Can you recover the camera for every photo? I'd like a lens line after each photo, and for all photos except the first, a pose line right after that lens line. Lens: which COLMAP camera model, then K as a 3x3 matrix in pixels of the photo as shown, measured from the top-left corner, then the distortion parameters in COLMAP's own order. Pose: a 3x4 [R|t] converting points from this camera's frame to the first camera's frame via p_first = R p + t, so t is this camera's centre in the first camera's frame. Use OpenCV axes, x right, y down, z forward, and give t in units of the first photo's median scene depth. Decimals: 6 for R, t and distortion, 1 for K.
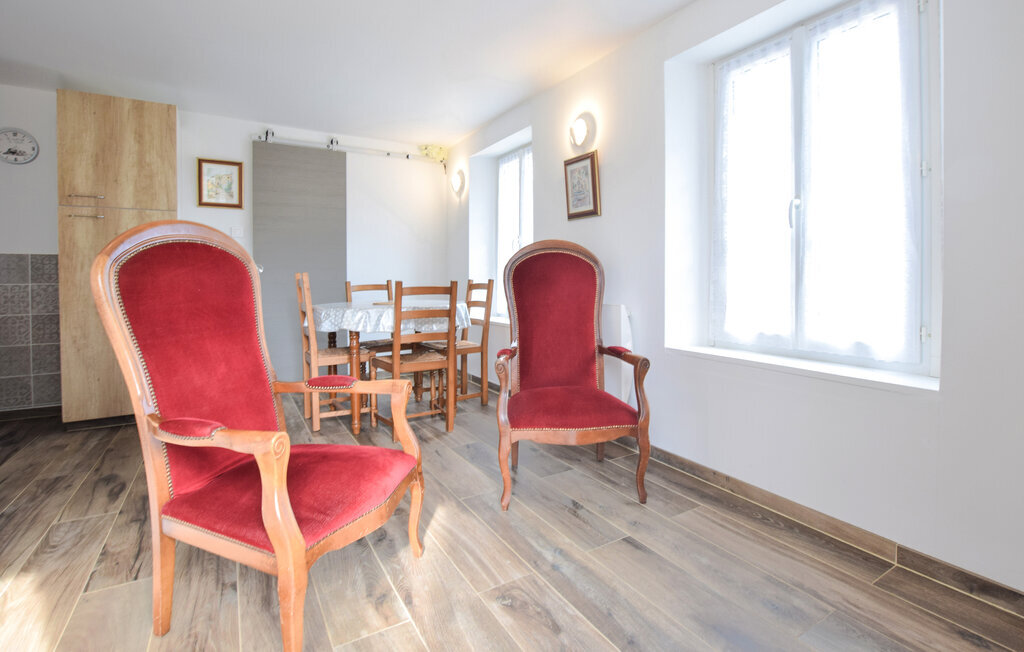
lens RADIAL K [[473.8, 0, 512.0], [0, 473.8, 326.0], [0, 0, 1]] dist [-0.000425, 0.000457]
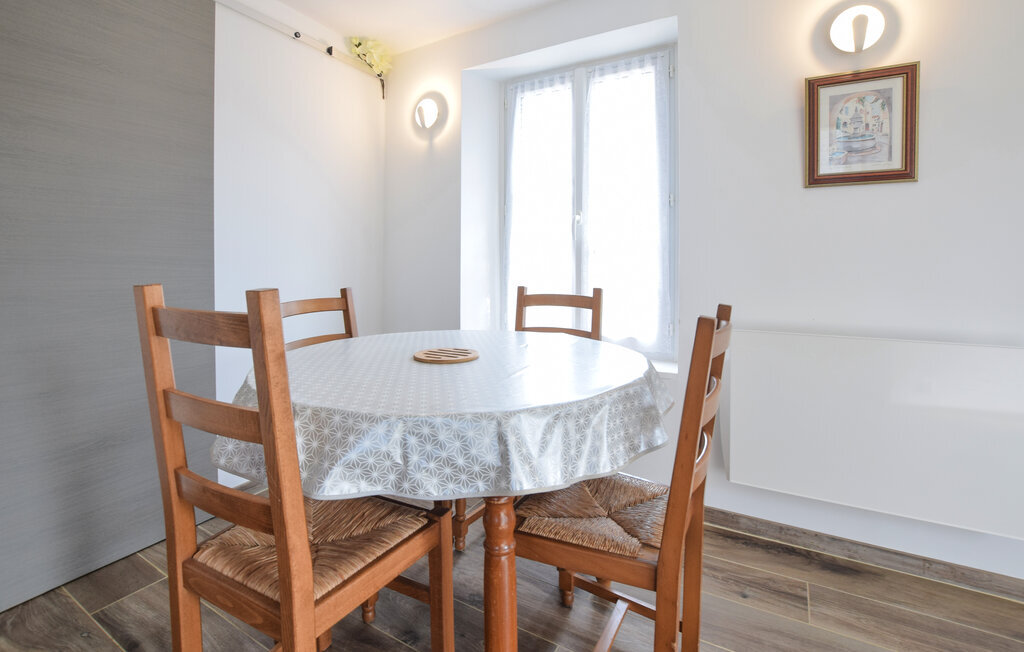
lens RADIAL K [[453.7, 0, 512.0], [0, 453.7, 326.0], [0, 0, 1]] dist [-0.060982, 0.000189]
pose [[0.863991, -0.036489, 0.502184, -0.231526], [0.038784, 0.999230, 0.005877, -0.039930], [-0.502012, 0.014399, 0.864741, 0.384553]]
